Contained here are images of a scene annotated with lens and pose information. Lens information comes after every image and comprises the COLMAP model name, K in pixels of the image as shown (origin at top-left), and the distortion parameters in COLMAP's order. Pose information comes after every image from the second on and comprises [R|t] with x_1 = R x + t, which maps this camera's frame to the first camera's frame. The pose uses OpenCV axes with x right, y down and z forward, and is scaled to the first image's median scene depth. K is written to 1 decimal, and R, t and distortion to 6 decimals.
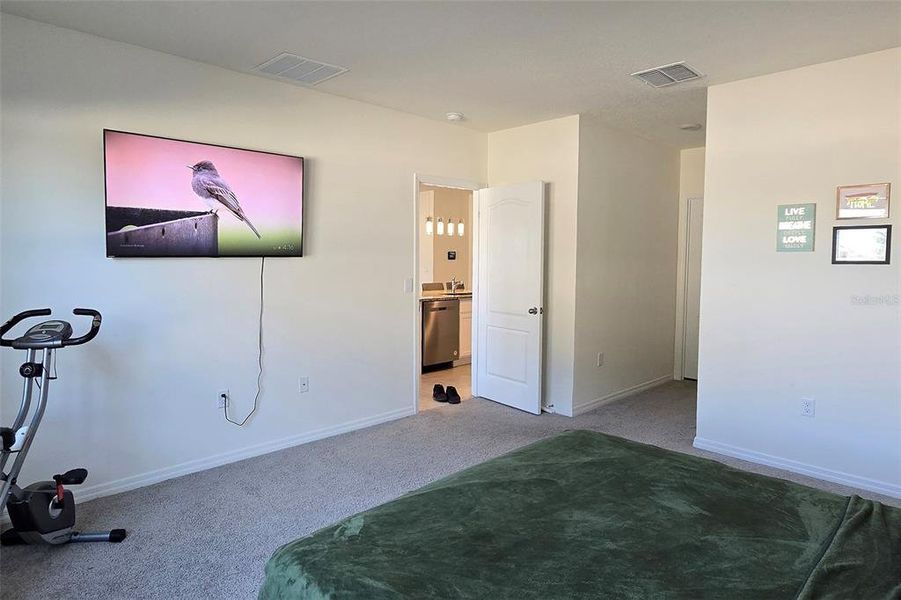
lens RADIAL K [[528.4, 0, 450.5], [0, 528.4, 289.9], [0, 0, 1]] dist [0.000263, -0.000715]
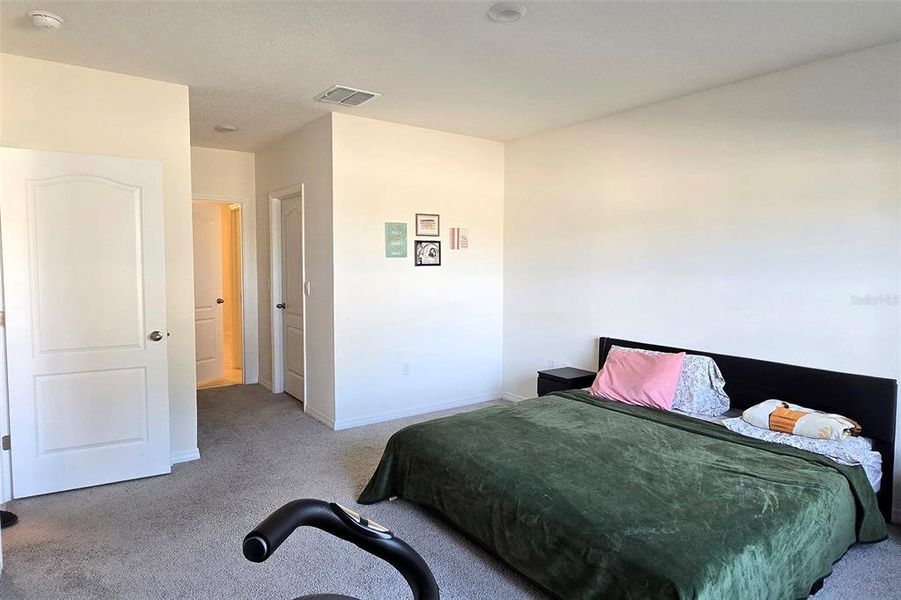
lens RADIAL K [[528.4, 0, 450.5], [0, 528.4, 289.9], [0, 0, 1]] dist [0.000263, -0.000715]
pose [[0.148791, -0.063173, 0.986849, -0.674648], [0.059763, 0.996708, 0.054794, -0.054256], [-0.987061, 0.050824, 0.152076, 0.647188]]
